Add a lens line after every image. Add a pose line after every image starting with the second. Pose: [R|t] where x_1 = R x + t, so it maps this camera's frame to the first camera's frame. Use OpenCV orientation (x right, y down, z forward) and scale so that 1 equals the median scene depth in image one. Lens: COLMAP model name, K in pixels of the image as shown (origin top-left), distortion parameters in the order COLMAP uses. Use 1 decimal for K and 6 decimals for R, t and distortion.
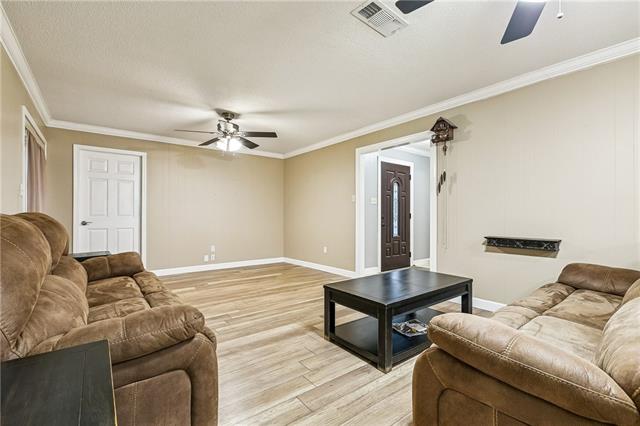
lens RADIAL K [[289.9, 0, 321.9], [0, 289.9, 214.0], [0, 0, 1]] dist [-0.002327, -0.000170]
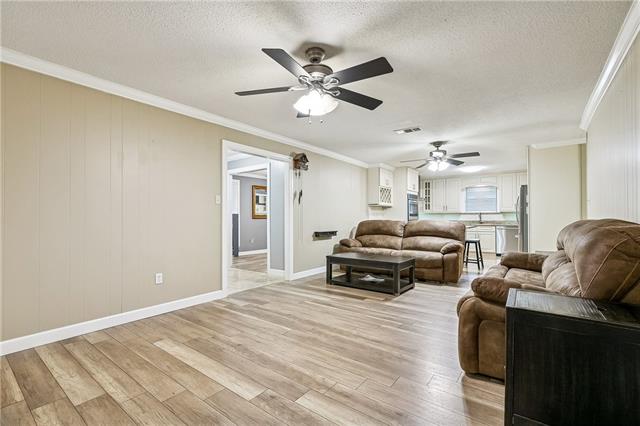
lens RADIAL K [[289.9, 0, 317.6], [0, 289.9, 214.7], [0, 0, 1]] dist [-0.002327, -0.000170]
pose [[-0.256021, 0.011332, 0.966605, -1.105228], [-0.002475, 0.999920, -0.012378, -0.003420], [-0.966668, -0.005562, -0.255972, 1.411375]]
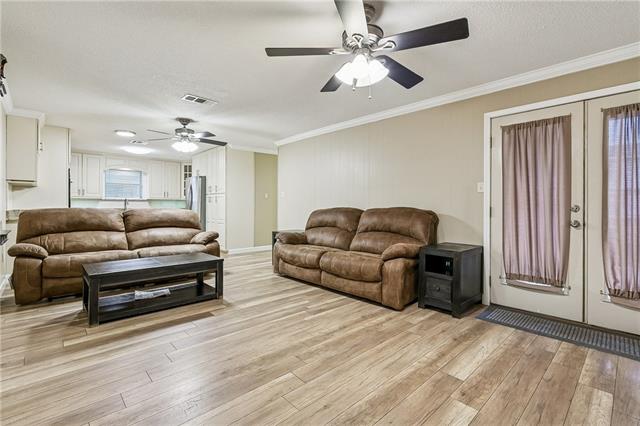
lens RADIAL K [[289.9, 0, 327.1], [0, 289.9, 211.3], [0, 0, 1]] dist [-0.002327, -0.000170]
pose [[-0.994009, -0.005191, -0.109172, -0.251598], [-0.006511, 0.999910, 0.011730, 0.000047], [0.109101, 0.012370, -0.993954, 1.838051]]
